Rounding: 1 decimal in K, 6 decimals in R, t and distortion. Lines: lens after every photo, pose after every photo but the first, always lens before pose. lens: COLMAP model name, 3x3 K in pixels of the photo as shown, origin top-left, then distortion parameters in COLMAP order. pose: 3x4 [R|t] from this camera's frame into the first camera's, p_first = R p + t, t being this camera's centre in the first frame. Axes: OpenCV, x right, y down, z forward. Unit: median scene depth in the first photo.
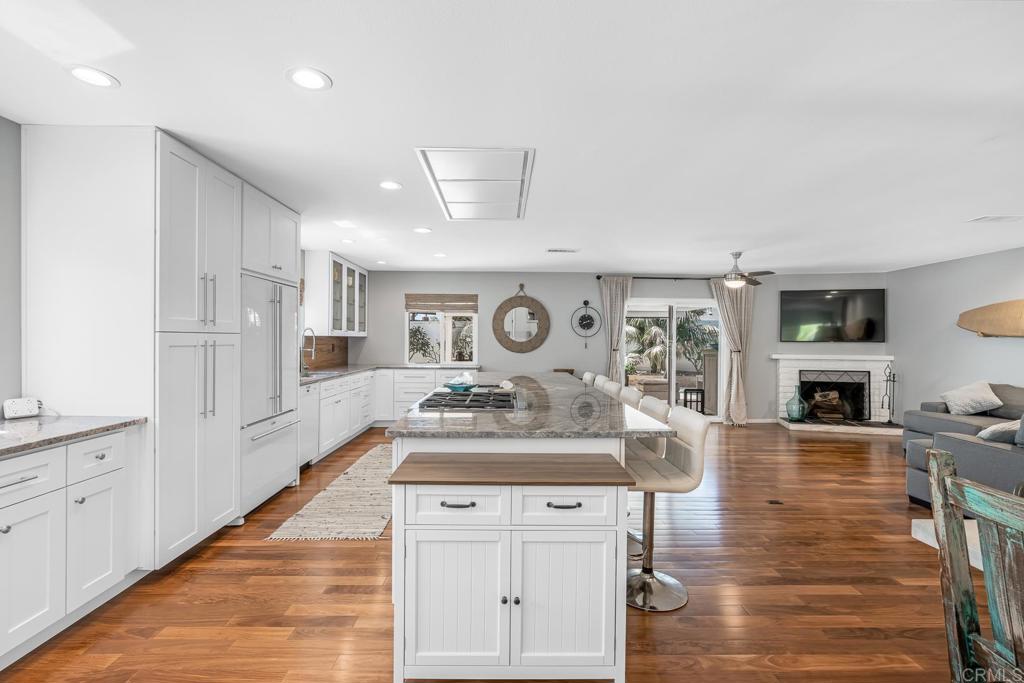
lens RADIAL K [[462.6, 0, 513.7], [0, 462.6, 335.2], [0, 0, 1]] dist [-0.016946, 0.005379]
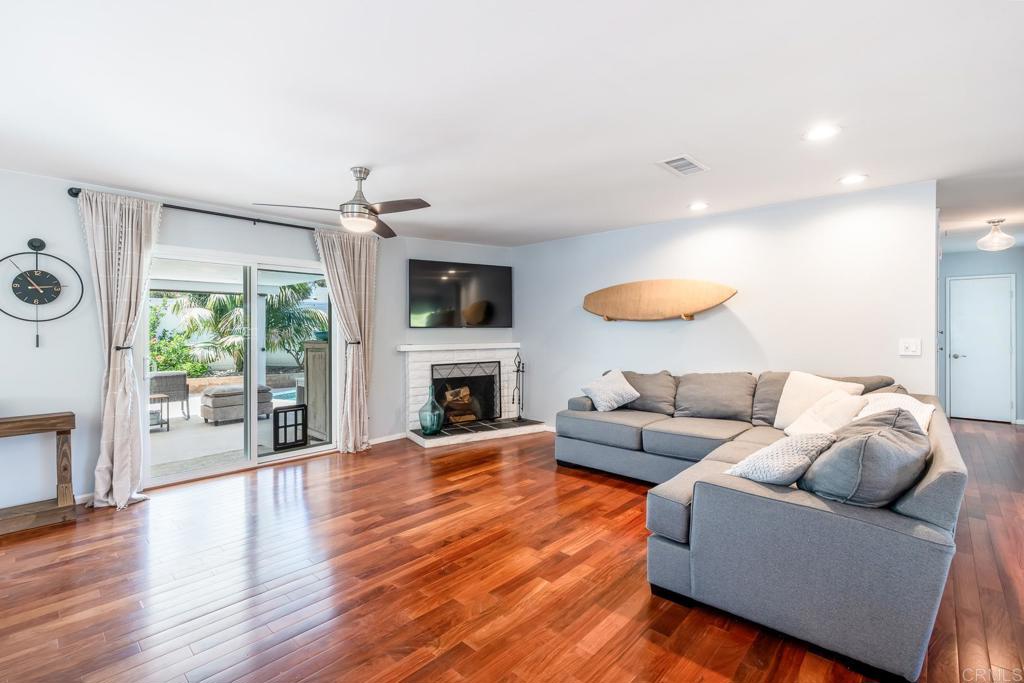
lens RADIAL K [[462.6, 0, 508.2], [0, 462.6, 335.1], [0, 0, 1]] dist [-0.016946, 0.005379]
pose [[0.696616, -0.019441, 0.717181, 0.161861], [-0.000411, 0.999622, 0.027497, 0.005022], [-0.717445, -0.019450, 0.696344, 0.380969]]
